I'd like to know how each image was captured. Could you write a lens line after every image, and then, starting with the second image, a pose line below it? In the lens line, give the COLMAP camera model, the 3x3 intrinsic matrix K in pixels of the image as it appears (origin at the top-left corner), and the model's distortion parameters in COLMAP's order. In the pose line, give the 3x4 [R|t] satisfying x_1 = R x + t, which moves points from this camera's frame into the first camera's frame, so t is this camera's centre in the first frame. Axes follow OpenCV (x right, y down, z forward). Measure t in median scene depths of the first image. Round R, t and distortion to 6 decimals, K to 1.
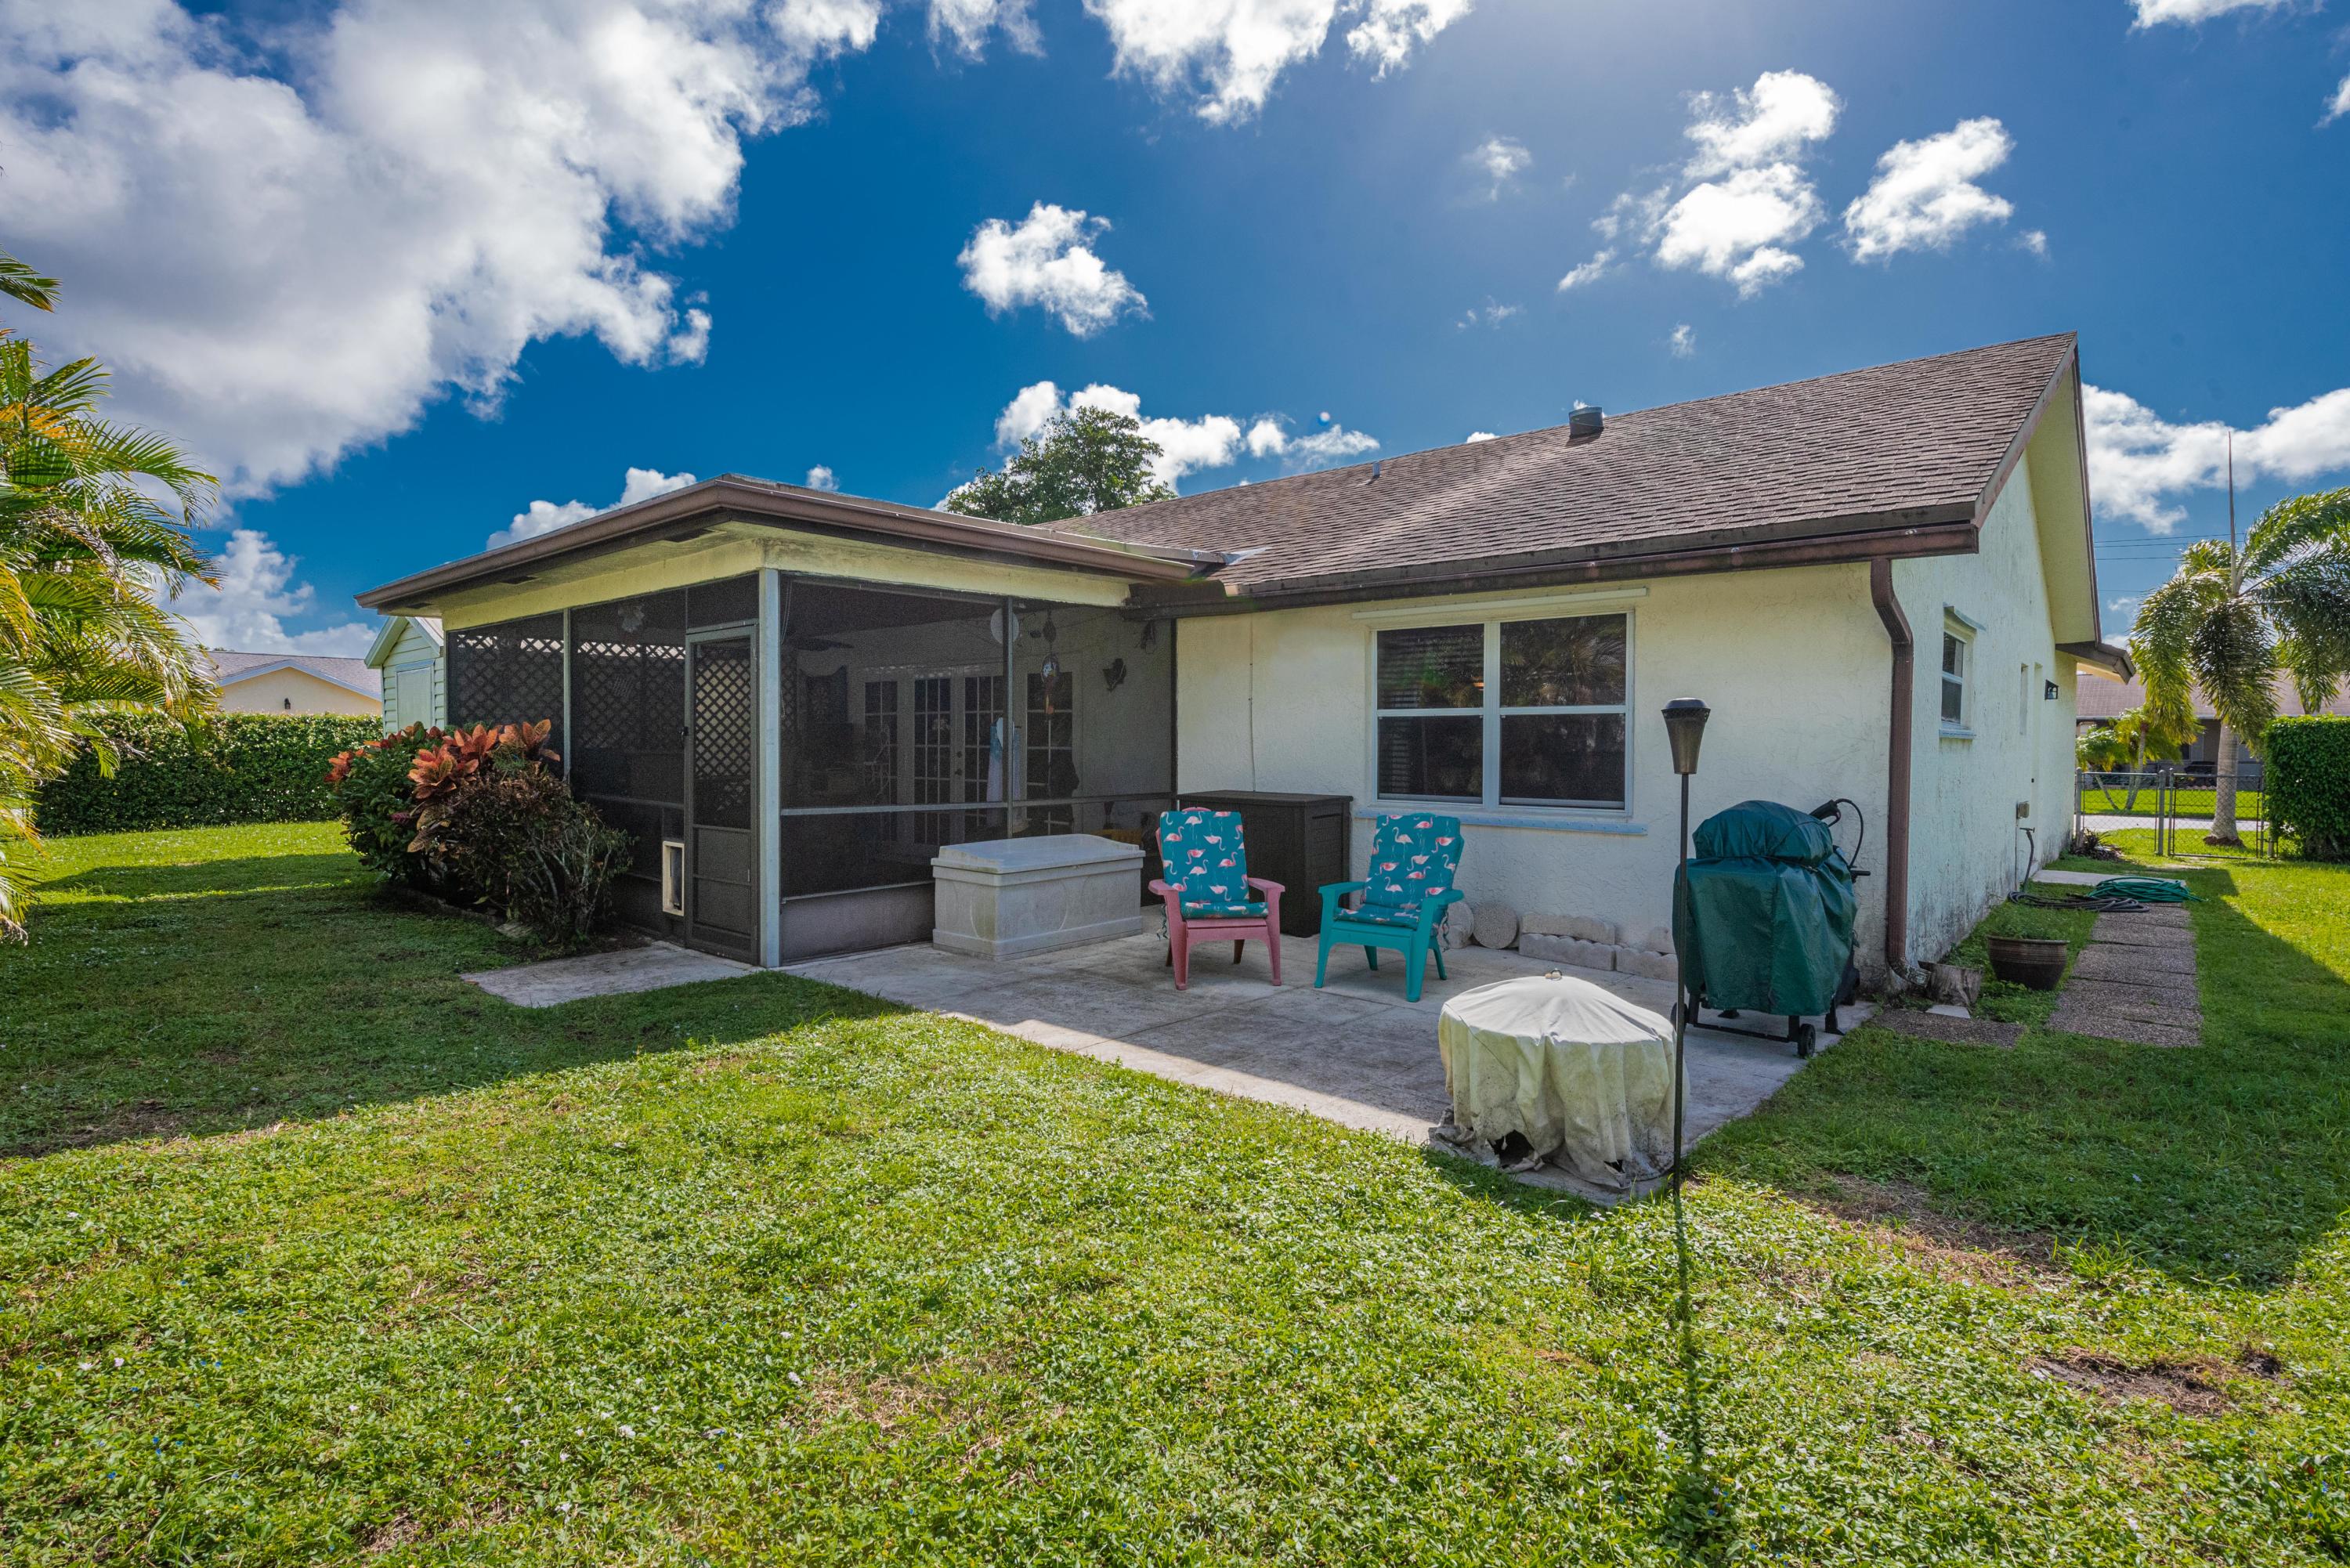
lens RADIAL K [[1203.7, 0, 1171.4], [0, 1203.7, 823.0], [0, 0, 1]] dist [0.055648, 0.000222]
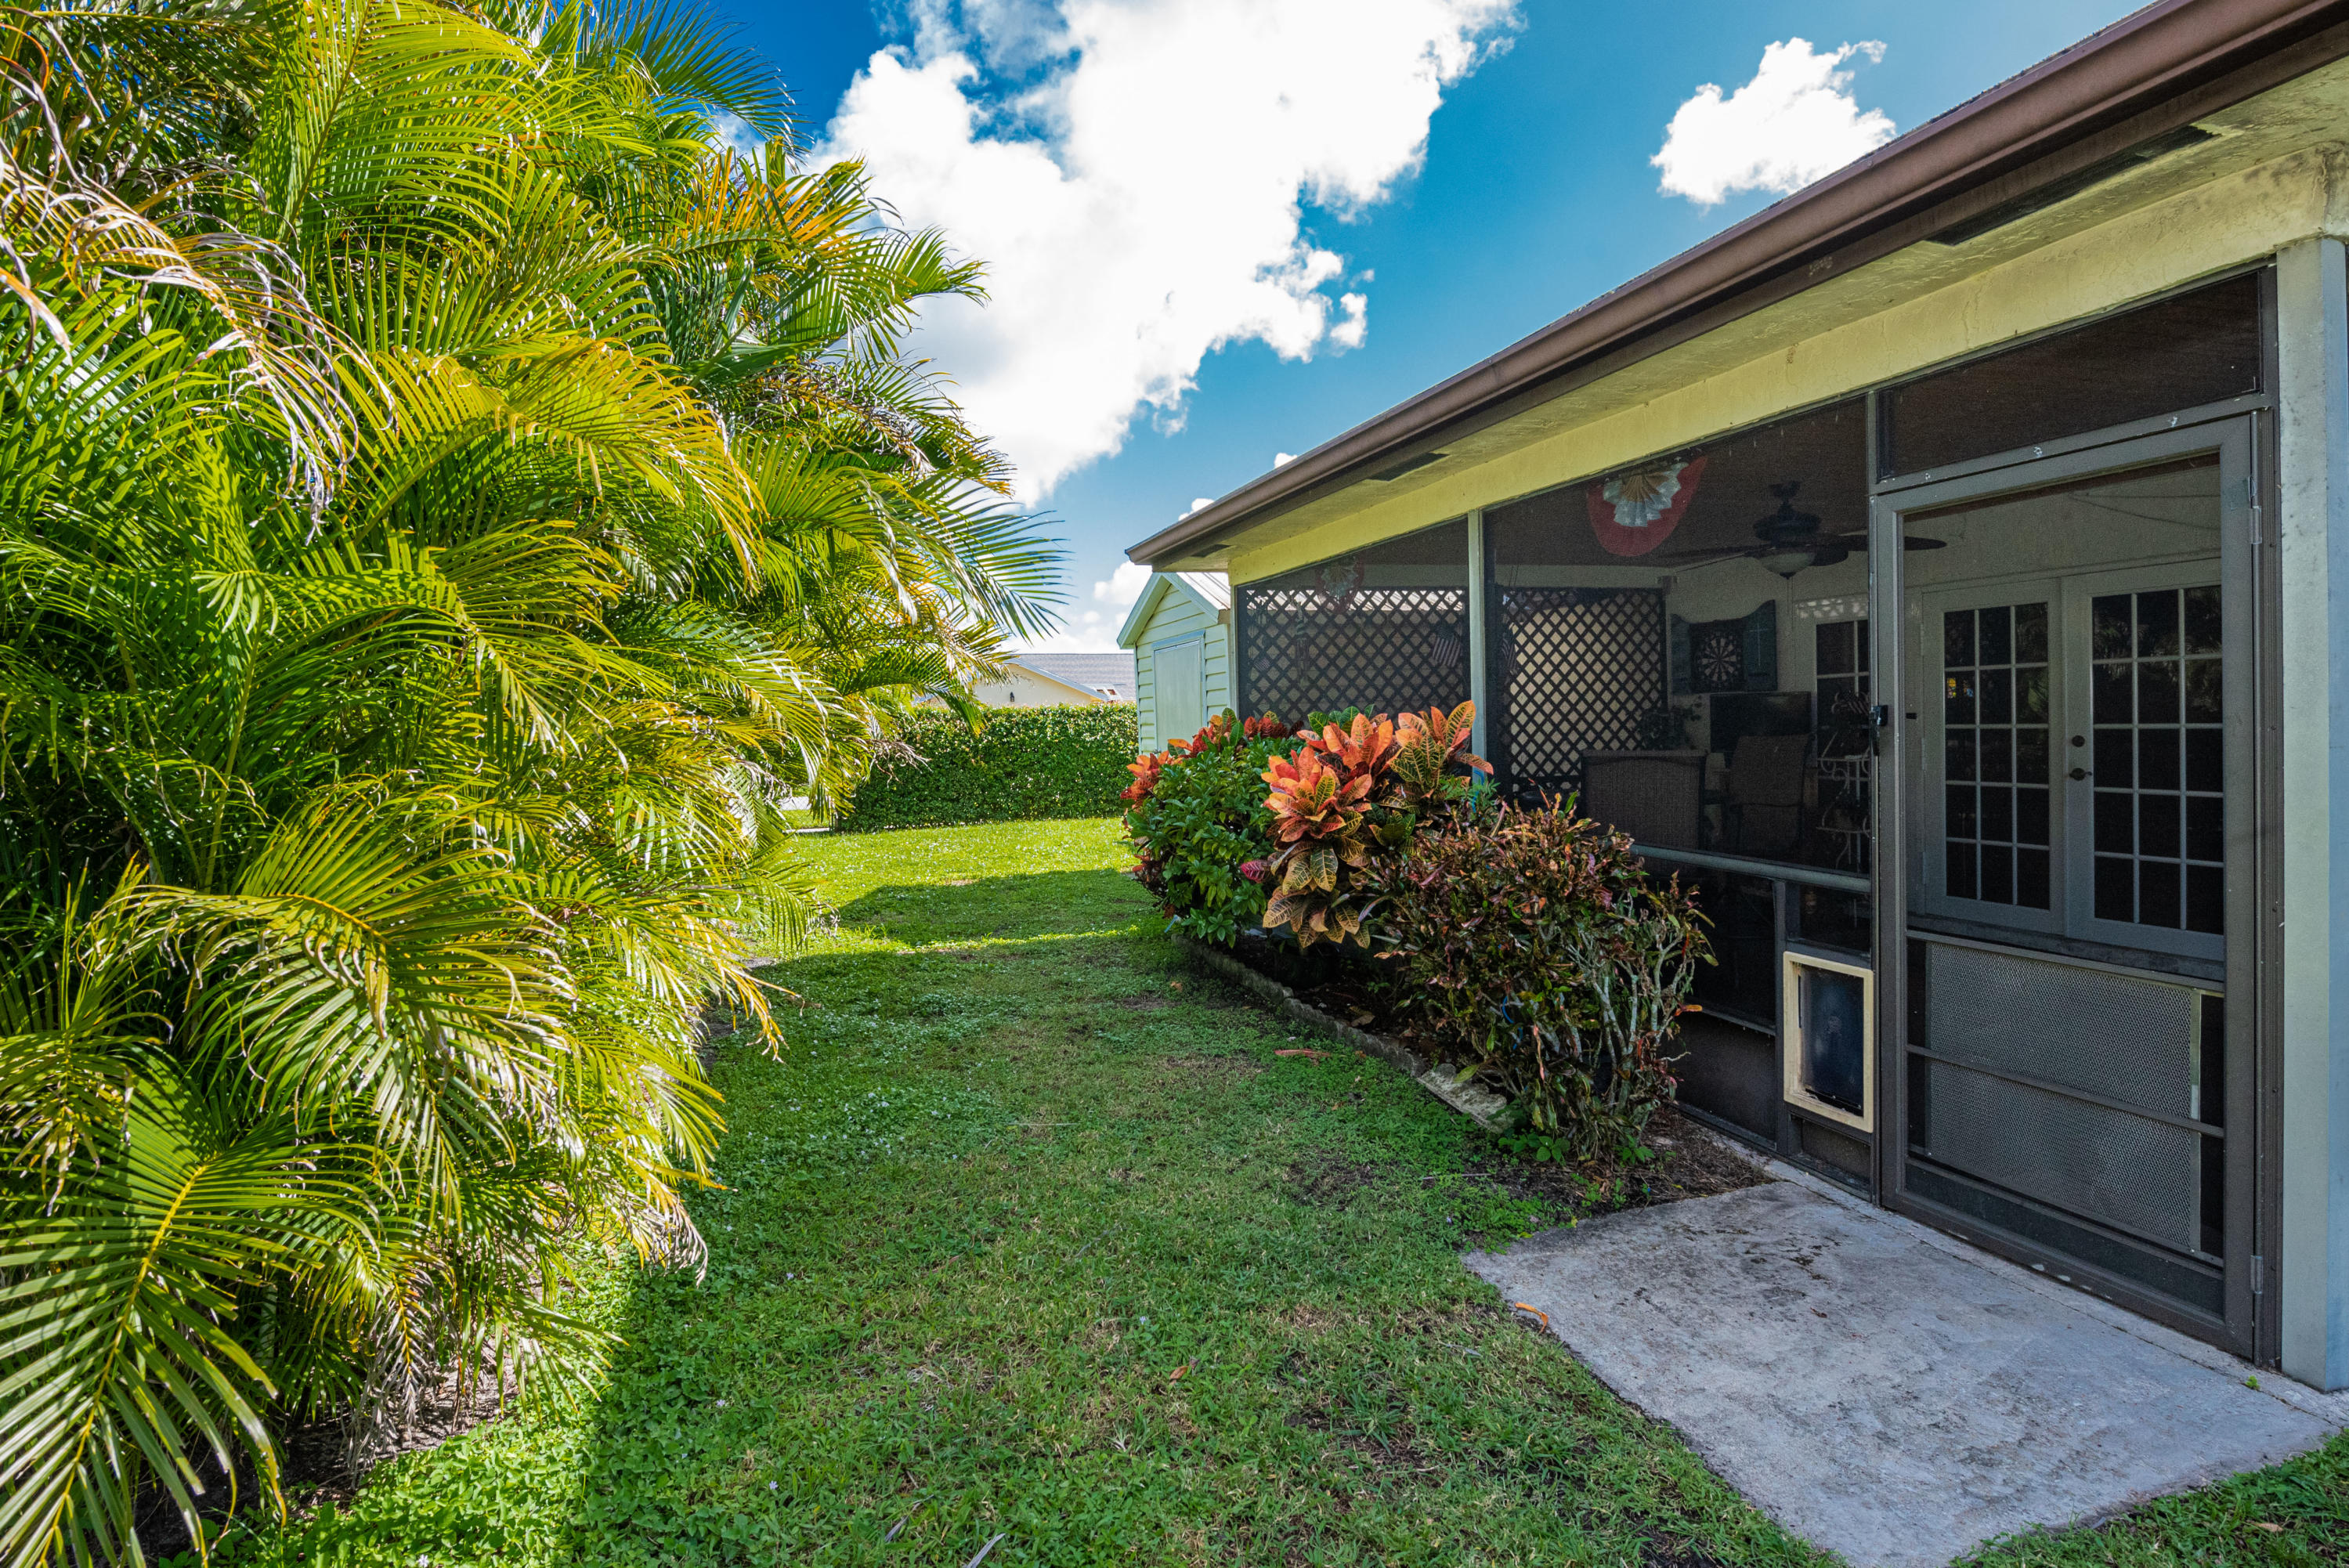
lens RADIAL K [[1082.7, 0, 1189.5], [0, 1082.7, 754.3], [0, 0, 1]] dist [0.000382, -0.000062]
pose [[0.904142, -0.009258, -0.427131, -0.233626], [-0.004195, 0.999525, -0.030544, -0.024432], [0.427211, 0.029408, 0.903674, 0.278377]]
